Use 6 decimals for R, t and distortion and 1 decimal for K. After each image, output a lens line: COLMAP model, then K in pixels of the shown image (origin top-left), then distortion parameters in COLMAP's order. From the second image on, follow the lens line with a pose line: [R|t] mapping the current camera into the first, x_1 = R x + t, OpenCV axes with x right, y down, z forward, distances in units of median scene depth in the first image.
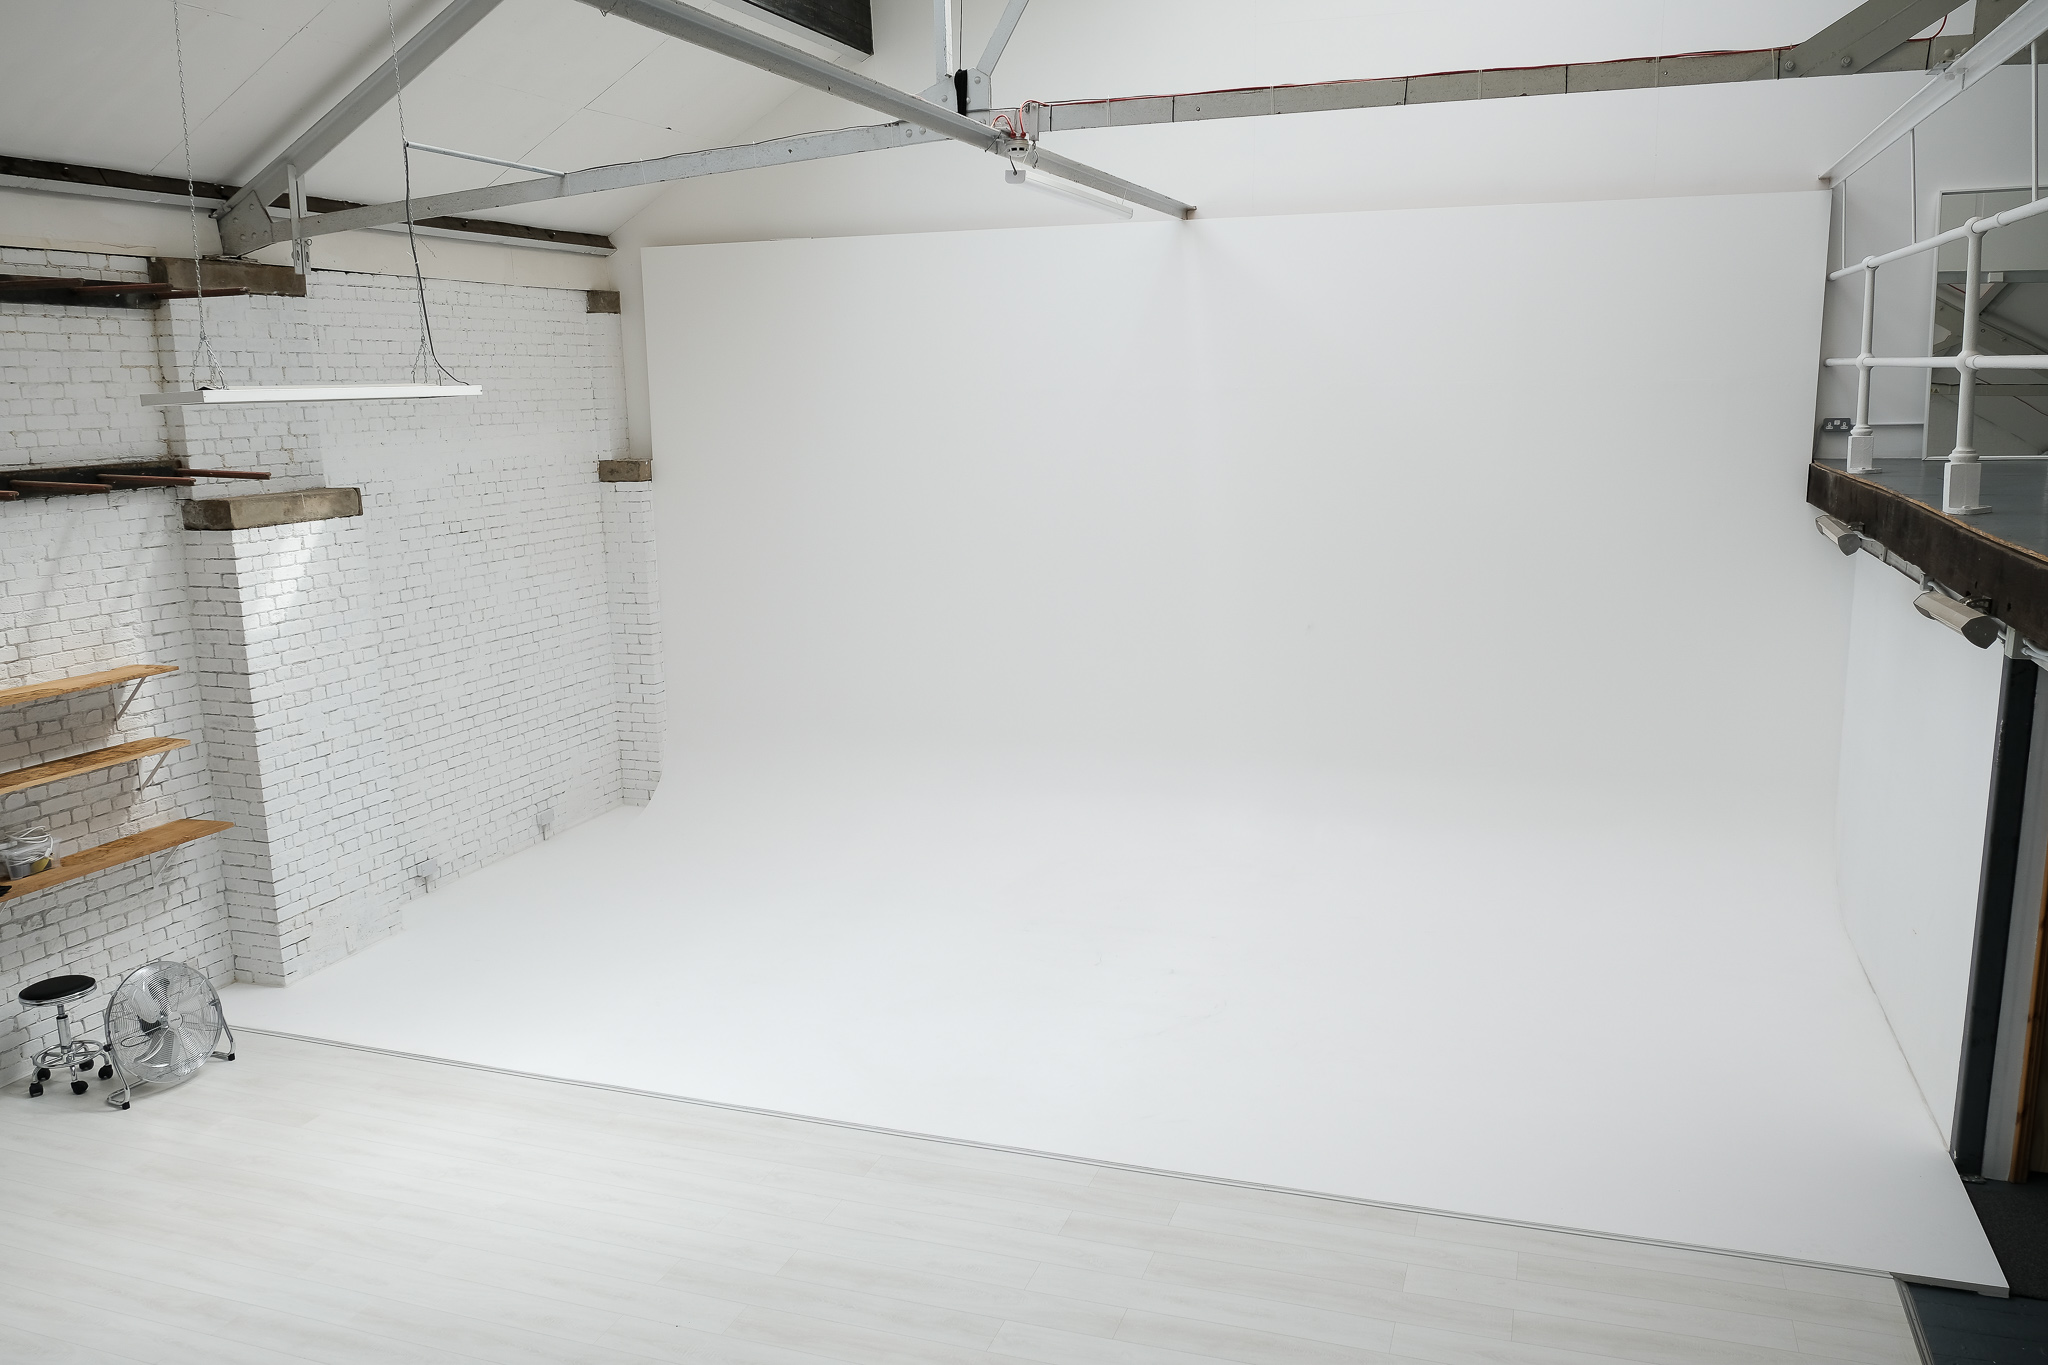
lens RADIAL K [[1589.9, 0, 1022.8], [0, 1589.9, 698.8], [0, 0, 1]] dist [-0.023442, 0.013955]
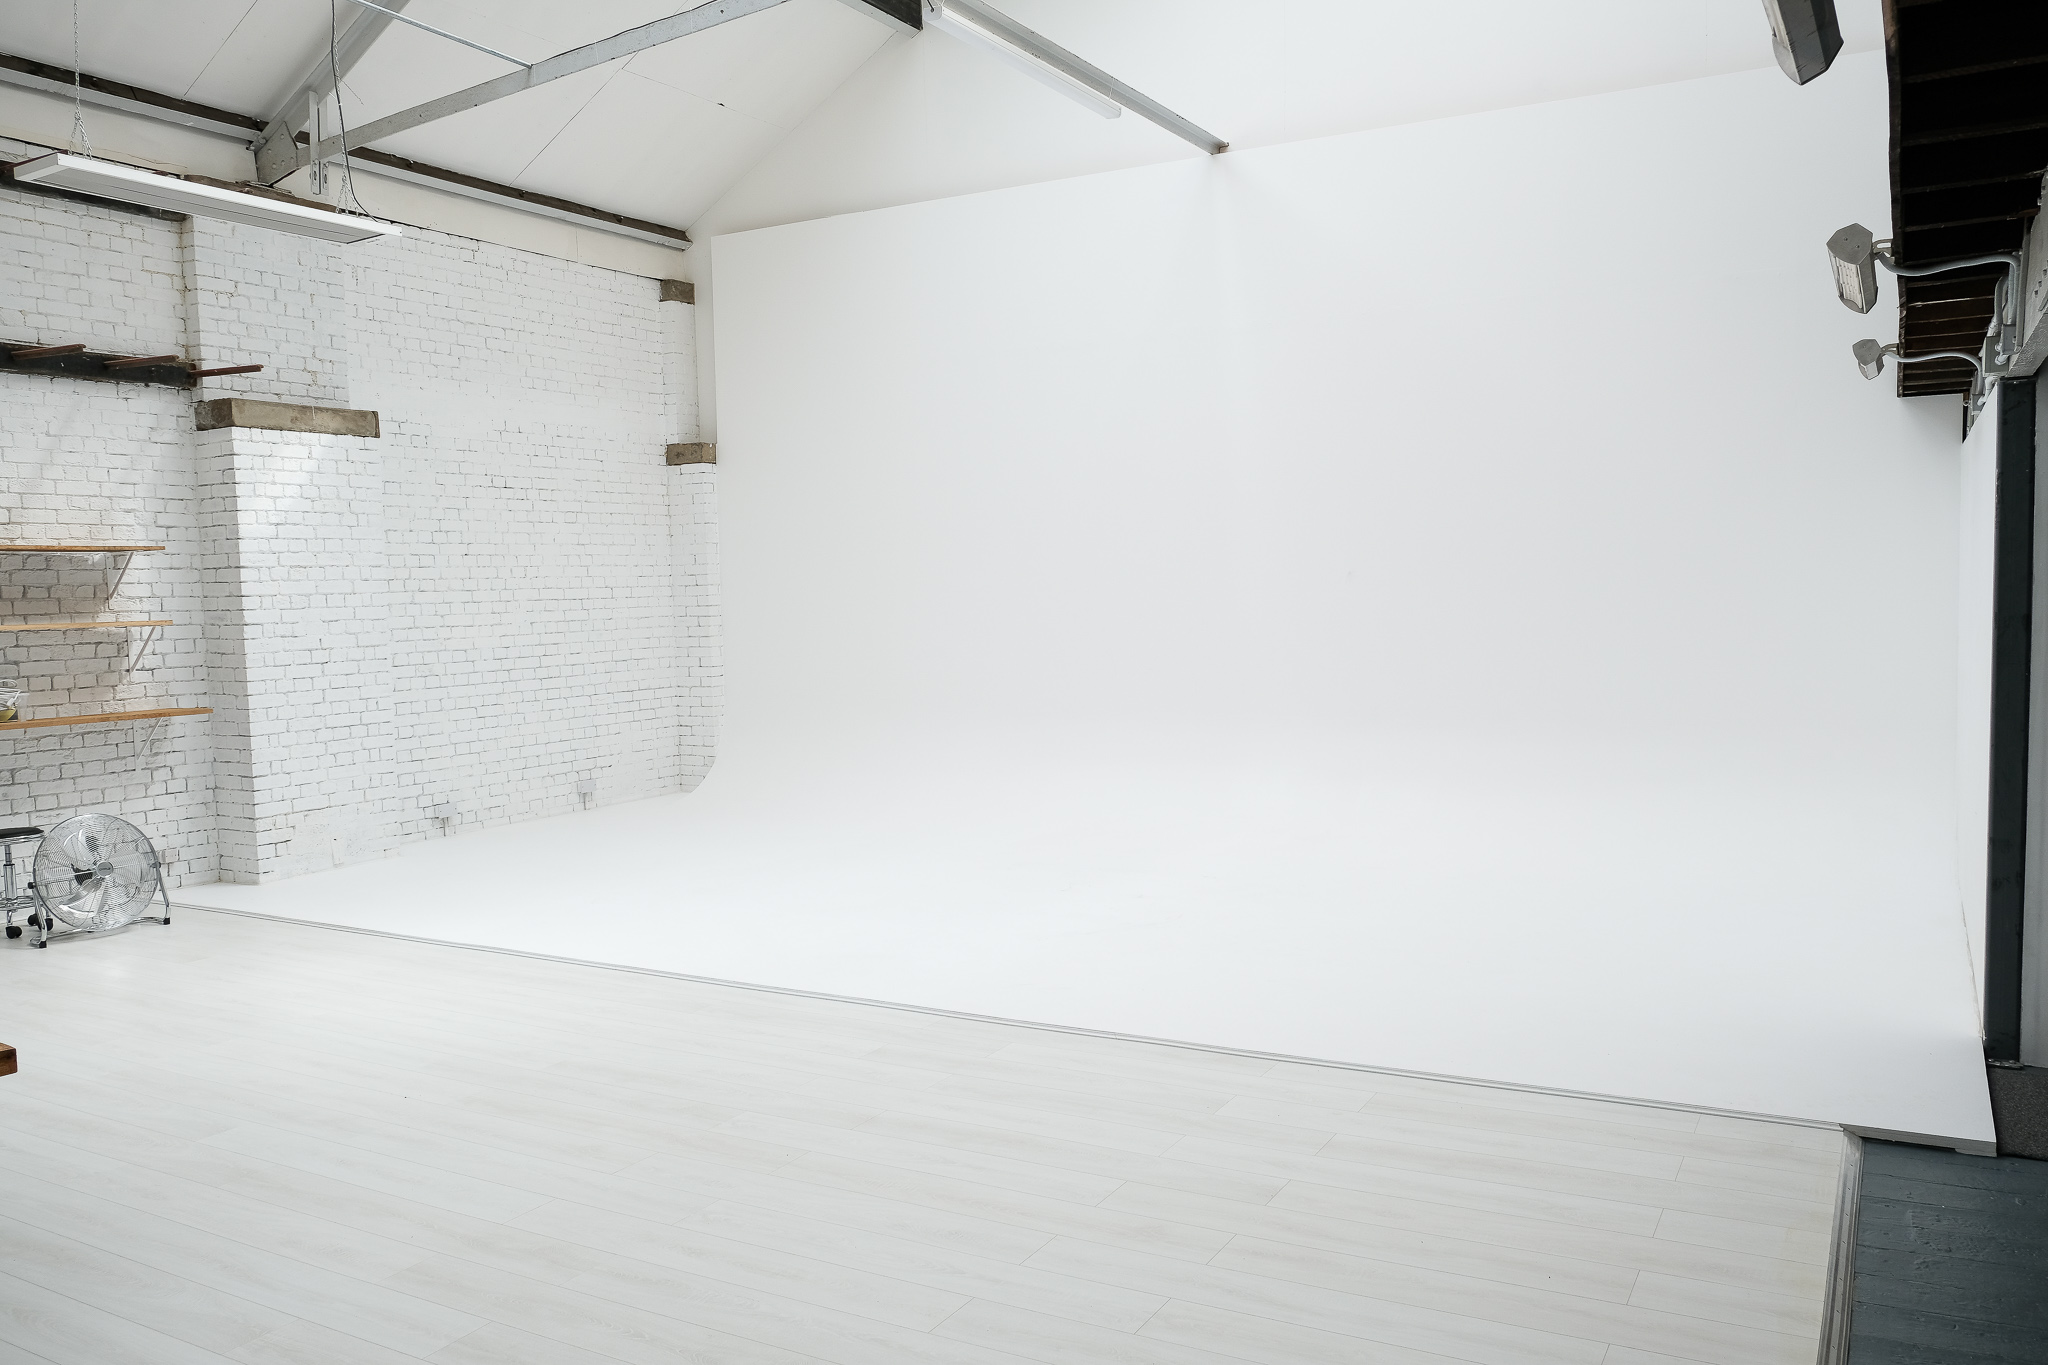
lens RADIAL K [[1589.9, 0, 1022.8], [0, 1589.9, 698.8], [0, 0, 1]] dist [-0.023442, 0.013955]
pose [[0.984043, 0.008305, -0.177740, 0.181815], [-0.029882, 0.992437, -0.119064, 0.163863], [0.175406, 0.122475, 0.976848, 0.085836]]
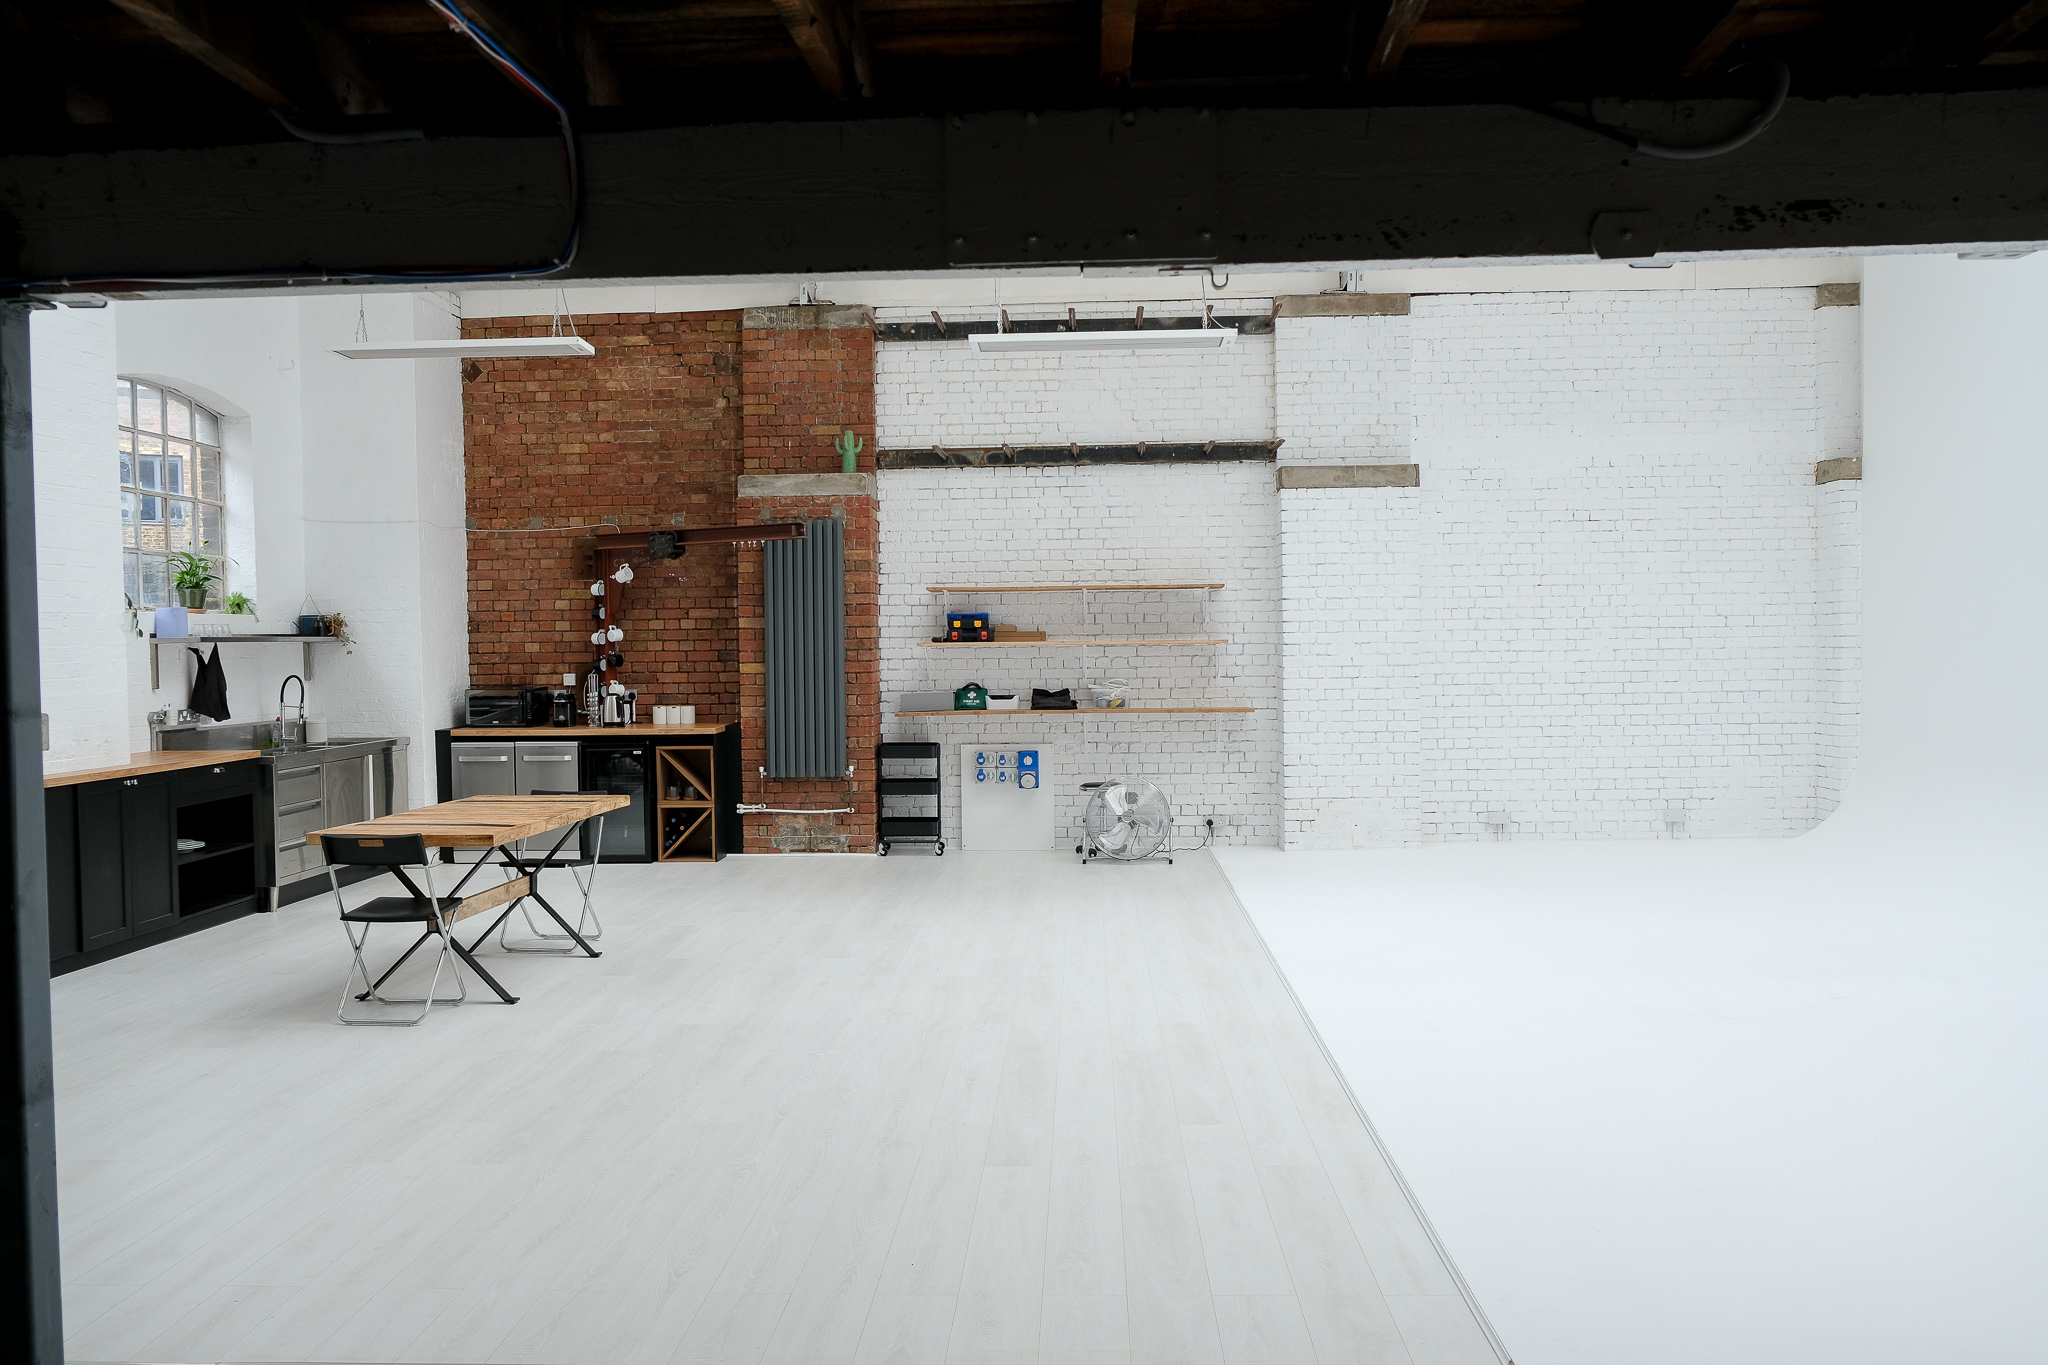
lens RADIAL K [[1589.9, 0, 1022.8], [0, 1589.9, 698.8], [0, 0, 1]] dist [-0.023442, 0.013955]
pose [[0.291107, 0.046240, -0.955572, 0.653819], [-0.181337, 0.983391, -0.007657, 0.105966], [0.939347, 0.175510, 0.294657, 0.393961]]
